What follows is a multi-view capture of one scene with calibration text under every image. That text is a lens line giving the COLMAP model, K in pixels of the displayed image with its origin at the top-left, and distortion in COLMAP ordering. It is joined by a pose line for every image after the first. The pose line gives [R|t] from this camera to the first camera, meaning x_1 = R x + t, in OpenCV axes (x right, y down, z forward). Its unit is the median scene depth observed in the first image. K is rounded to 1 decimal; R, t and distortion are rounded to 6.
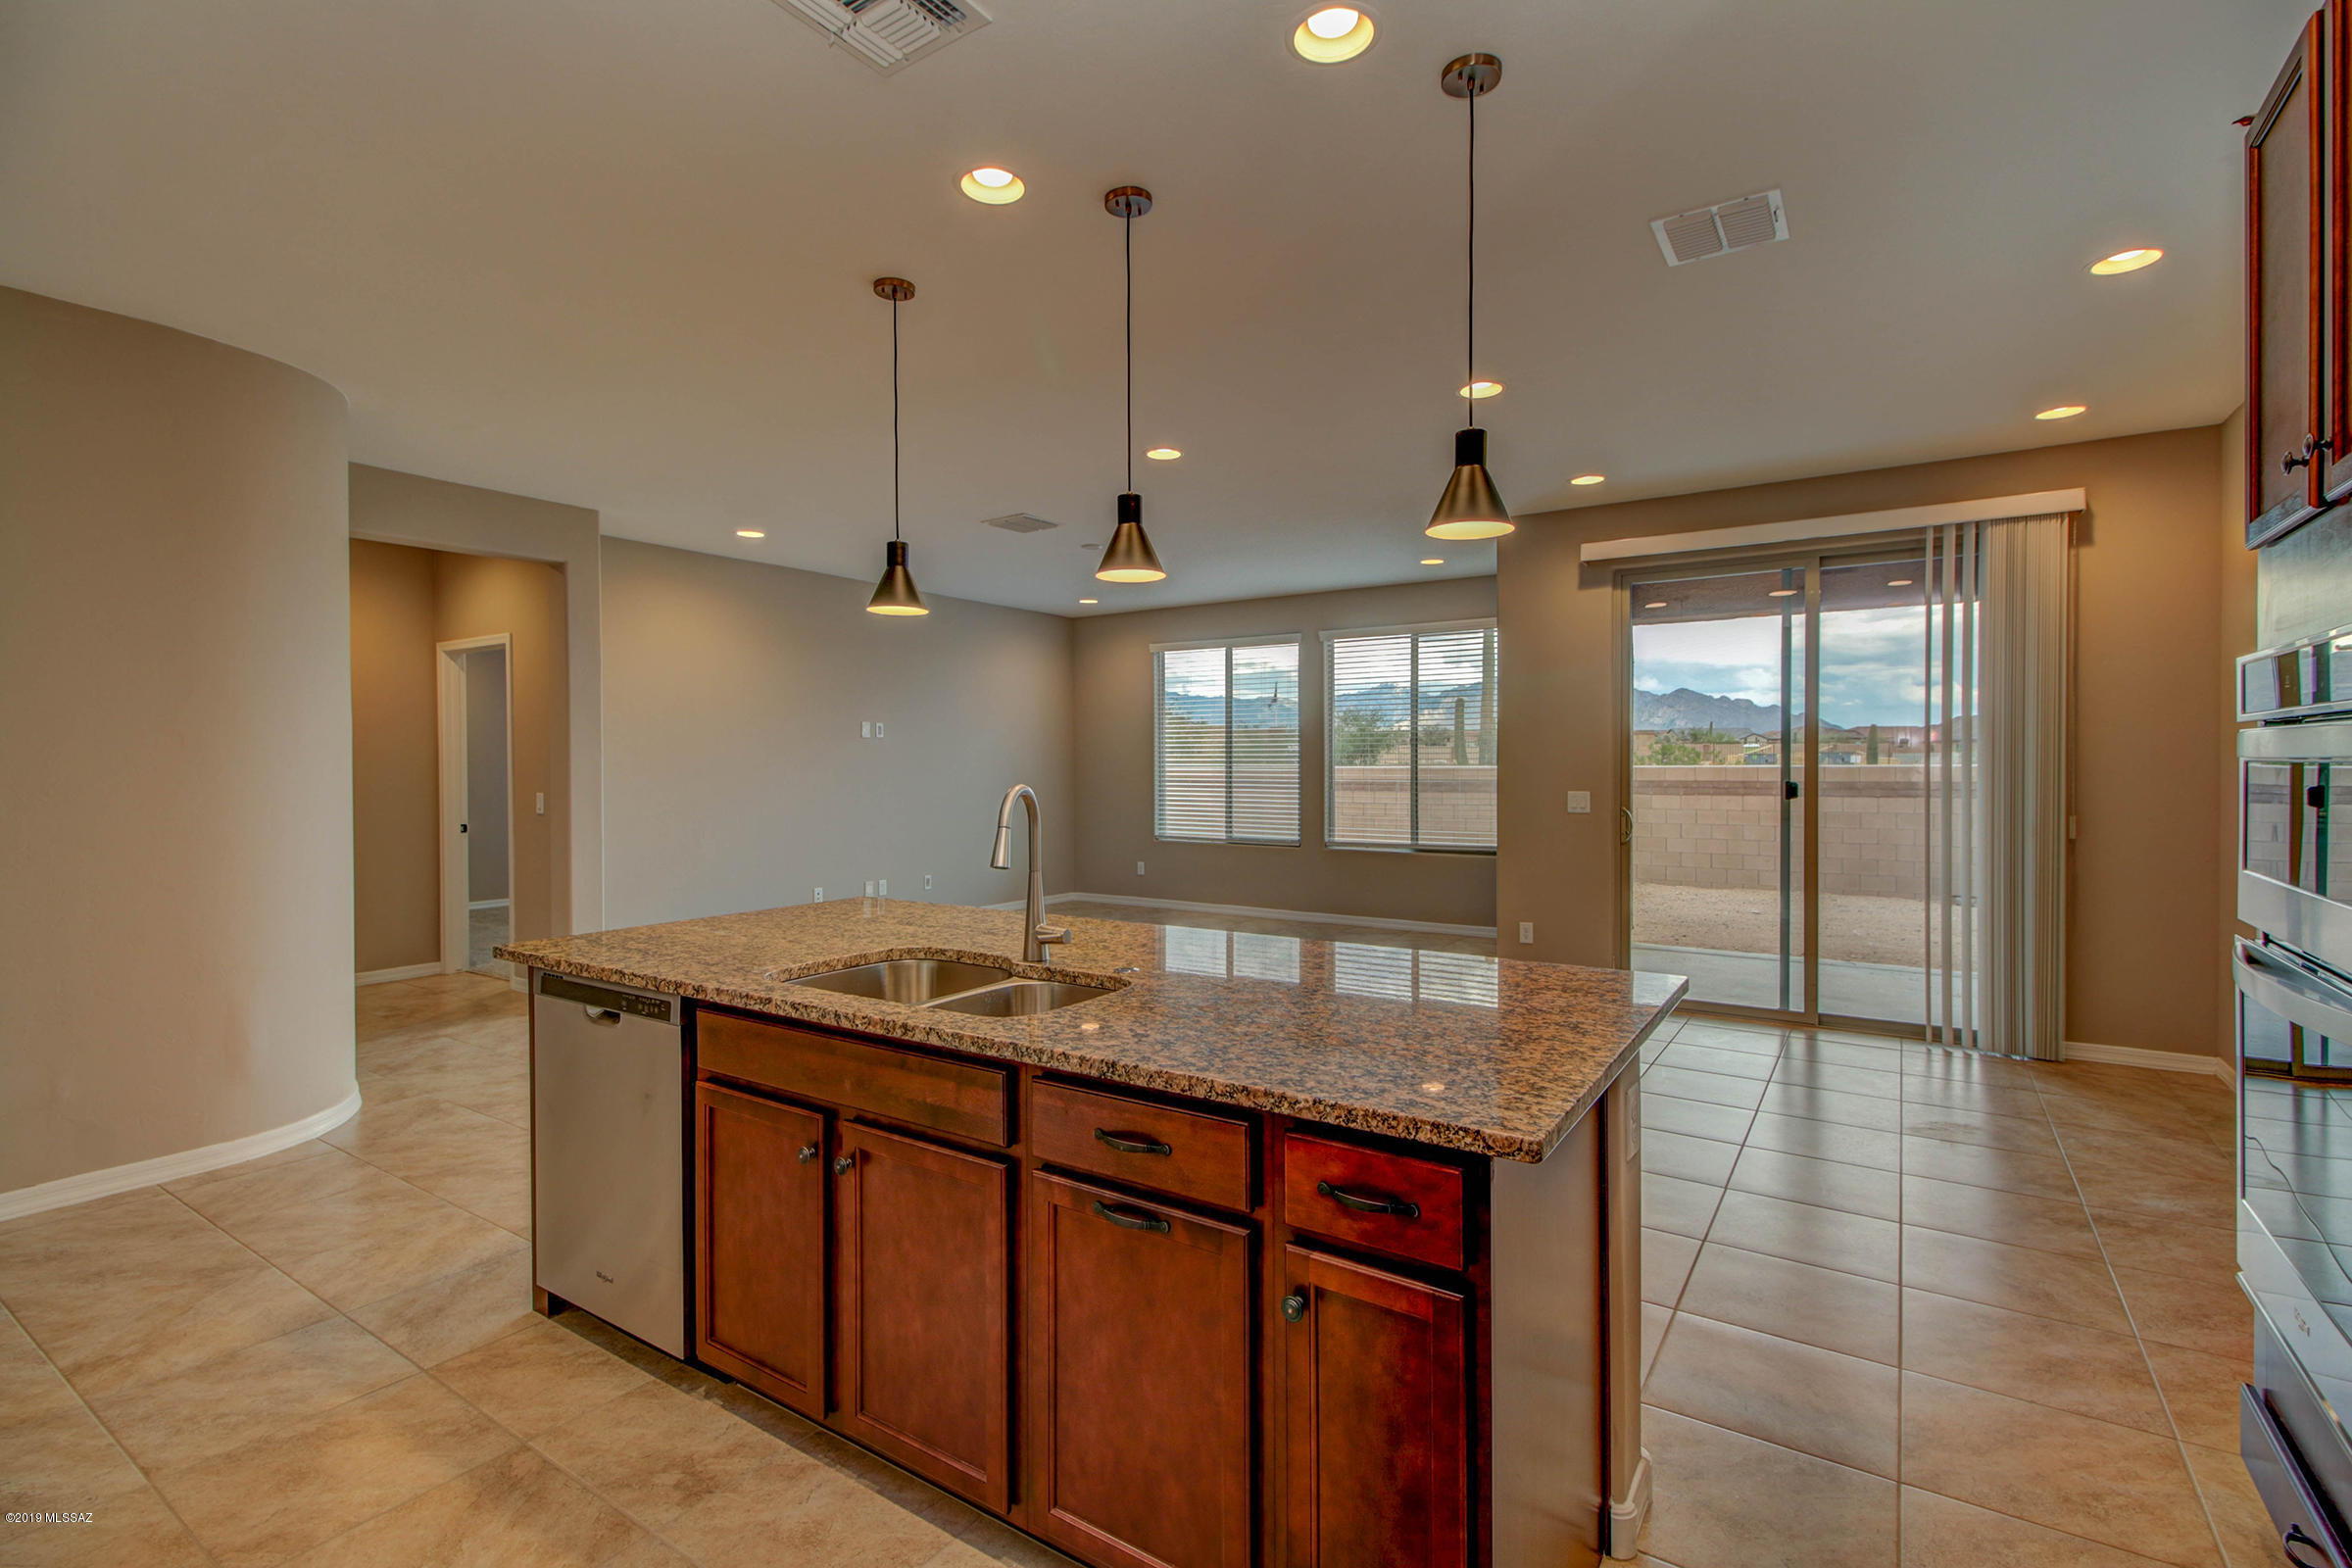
lens RADIAL K [[1070.9, 0, 1168.5], [0, 1070.9, 778.8], [0, 0, 1]] dist [0.015082, -0.000451]
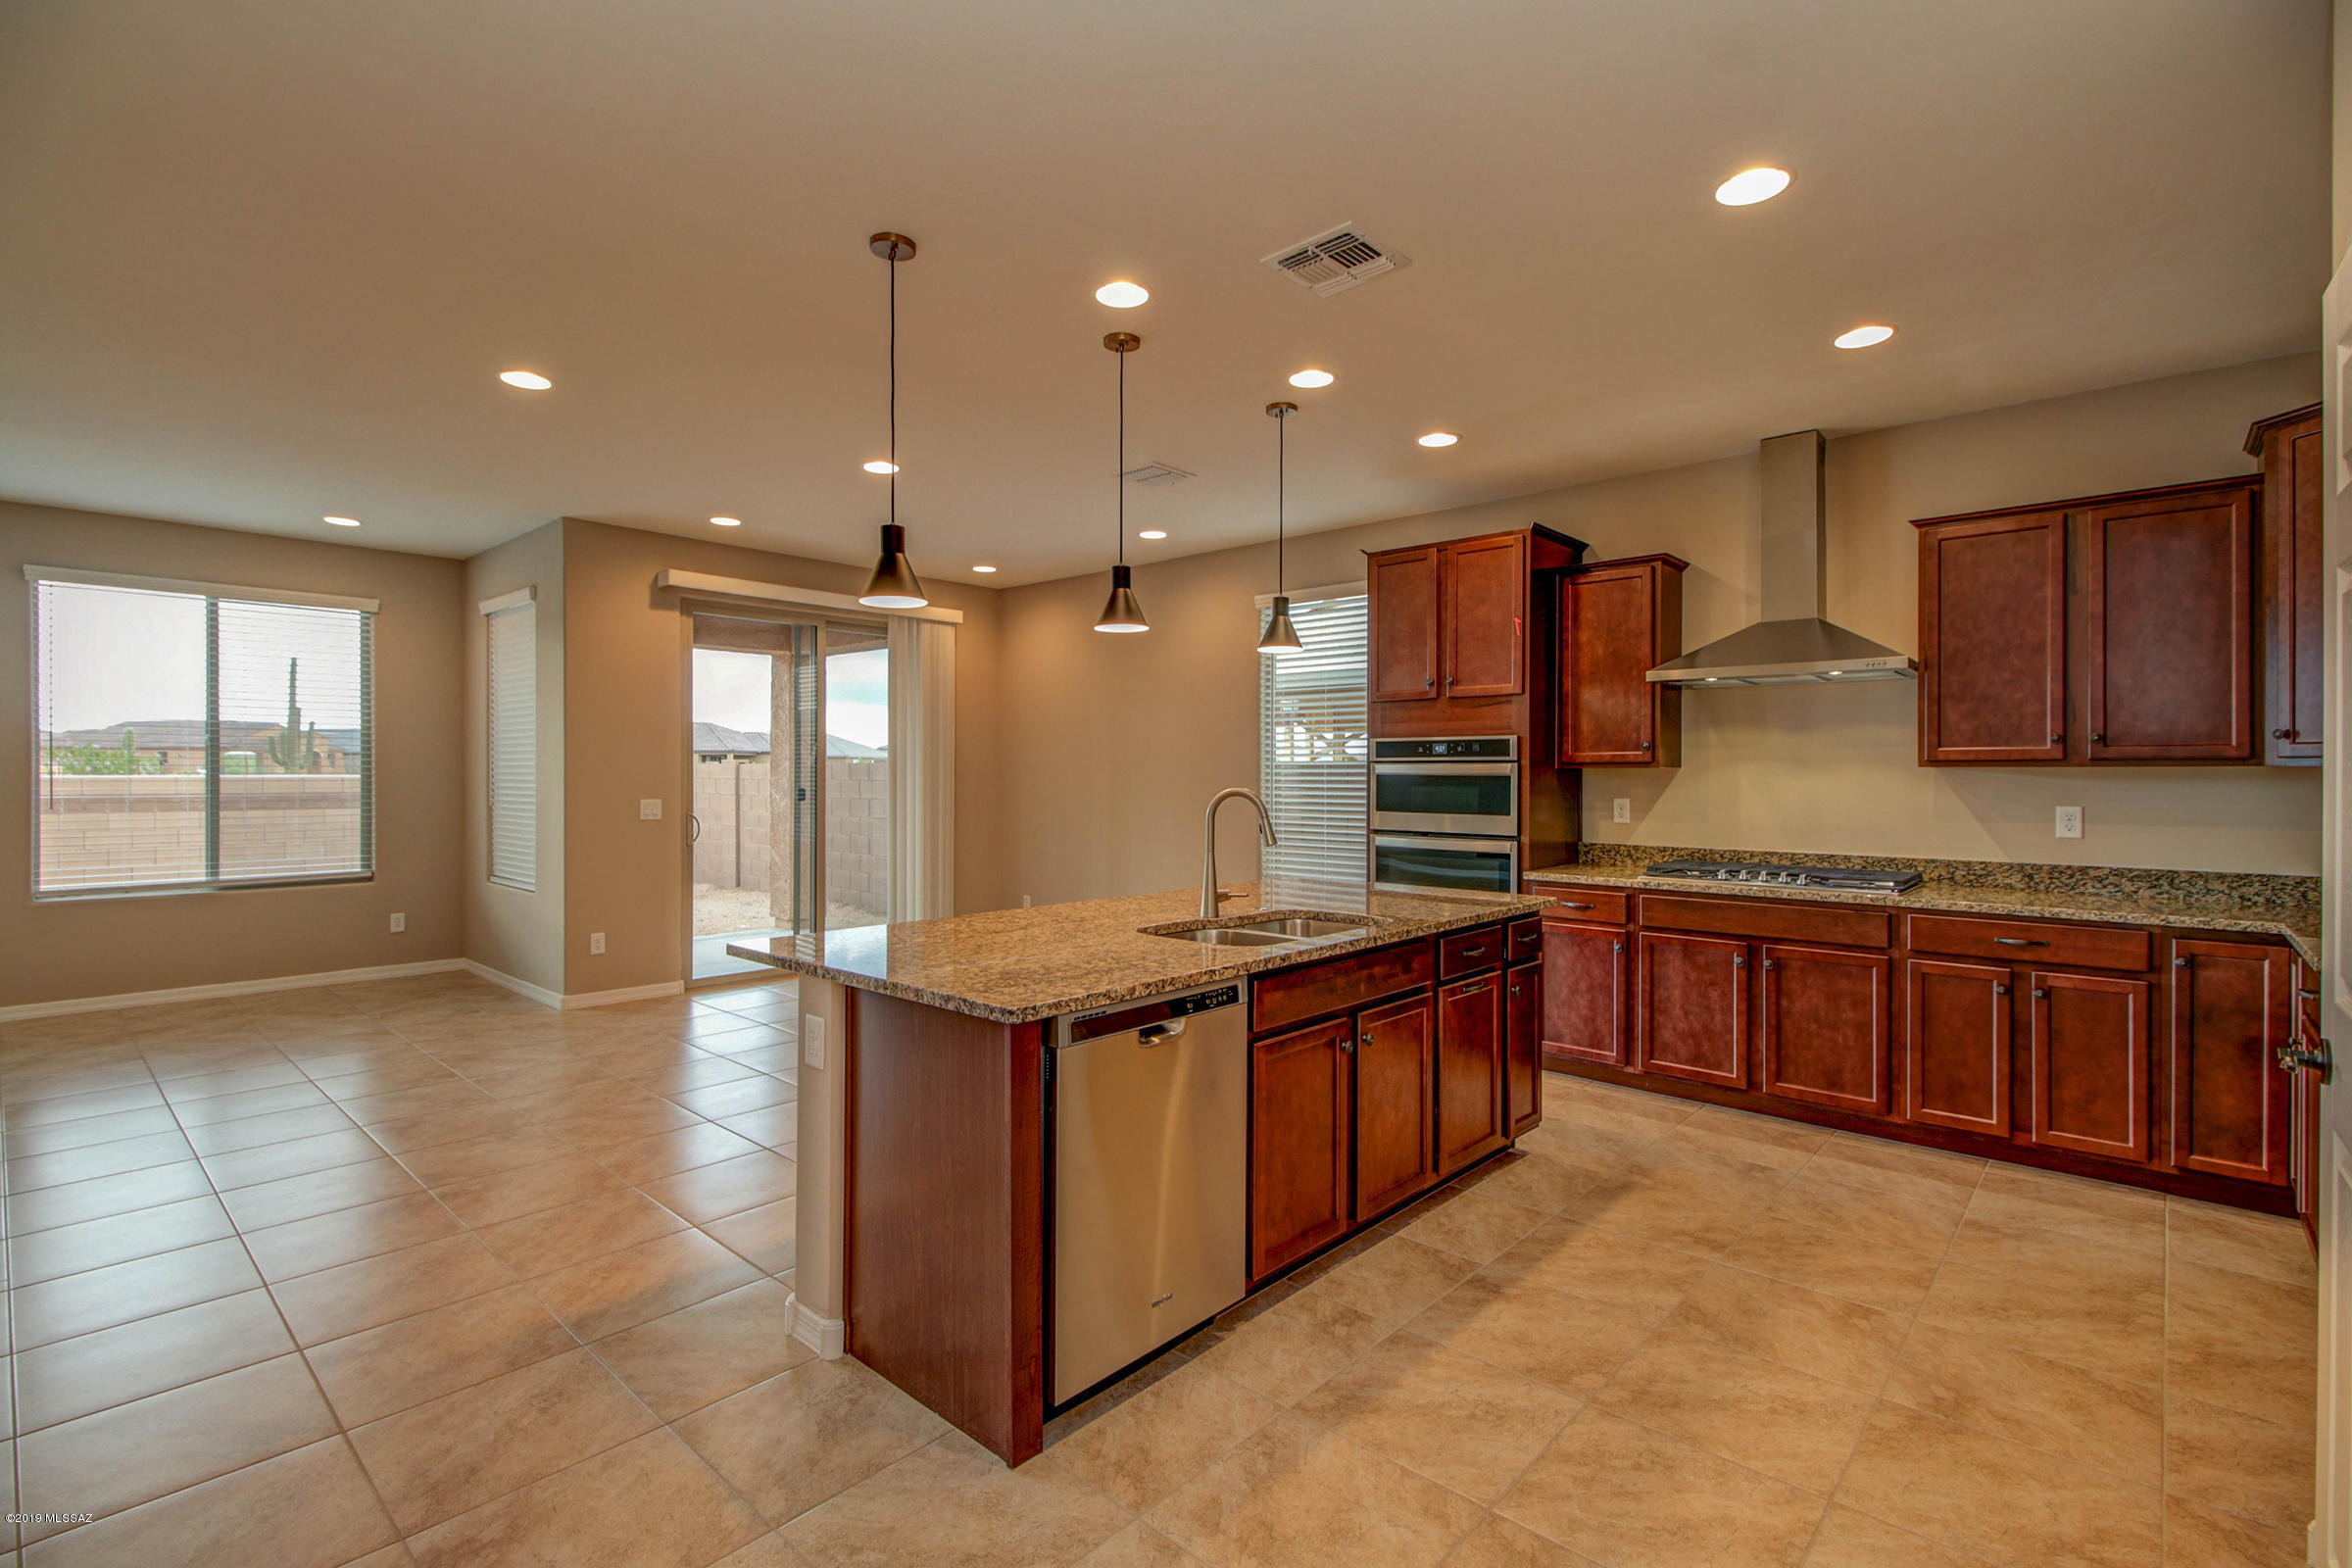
lens RADIAL K [[1070.9, 0, 1168.5], [0, 1070.9, 778.8], [0, 0, 1]] dist [0.015082, -0.000451]
pose [[0.152880, -0.001391, 0.988244, -1.111268], [0.011404, 0.999935, -0.000357, -0.004672], [-0.988179, 0.011324, 0.152886, 0.634307]]
